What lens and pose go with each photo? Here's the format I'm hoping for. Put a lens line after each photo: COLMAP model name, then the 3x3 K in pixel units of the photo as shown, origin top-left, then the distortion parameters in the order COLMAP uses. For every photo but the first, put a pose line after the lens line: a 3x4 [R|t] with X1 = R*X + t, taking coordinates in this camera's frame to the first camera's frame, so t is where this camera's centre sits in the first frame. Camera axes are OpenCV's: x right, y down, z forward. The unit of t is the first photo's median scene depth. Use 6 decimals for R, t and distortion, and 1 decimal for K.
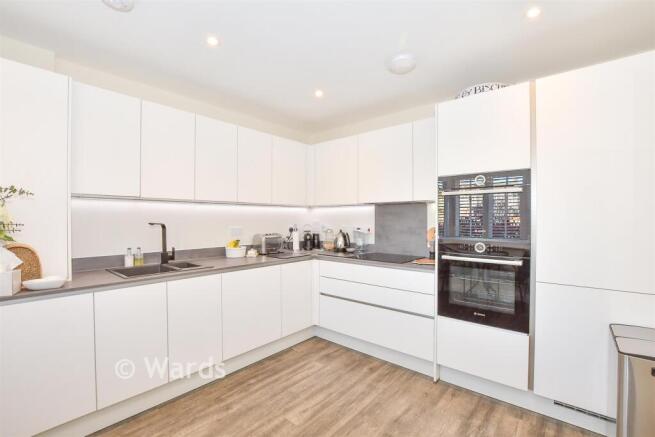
lens RADIAL K [[300.3, 0, 331.1], [0, 300.3, 219.1], [0, 0, 1]] dist [-0.002605, -0.000230]
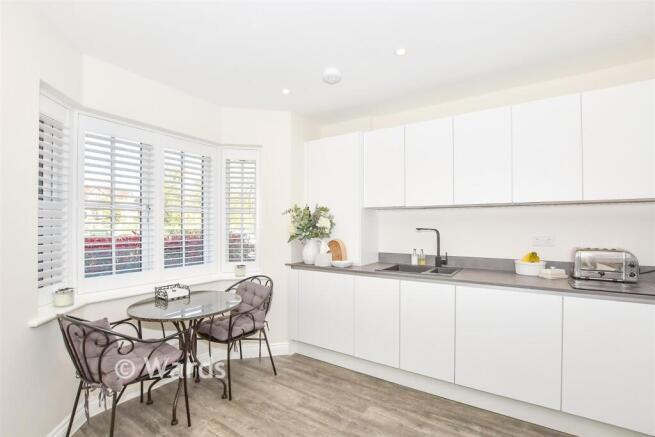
lens RADIAL K [[300.3, 0, 330.8], [0, 300.3, 222.2], [0, 0, 1]] dist [-0.002605, -0.000230]
pose [[0.137332, -0.001994, -0.990523, 0.478286], [0.000453, 0.999998, -0.001950, -0.008472], [0.990525, -0.000181, 0.137333, 0.505235]]
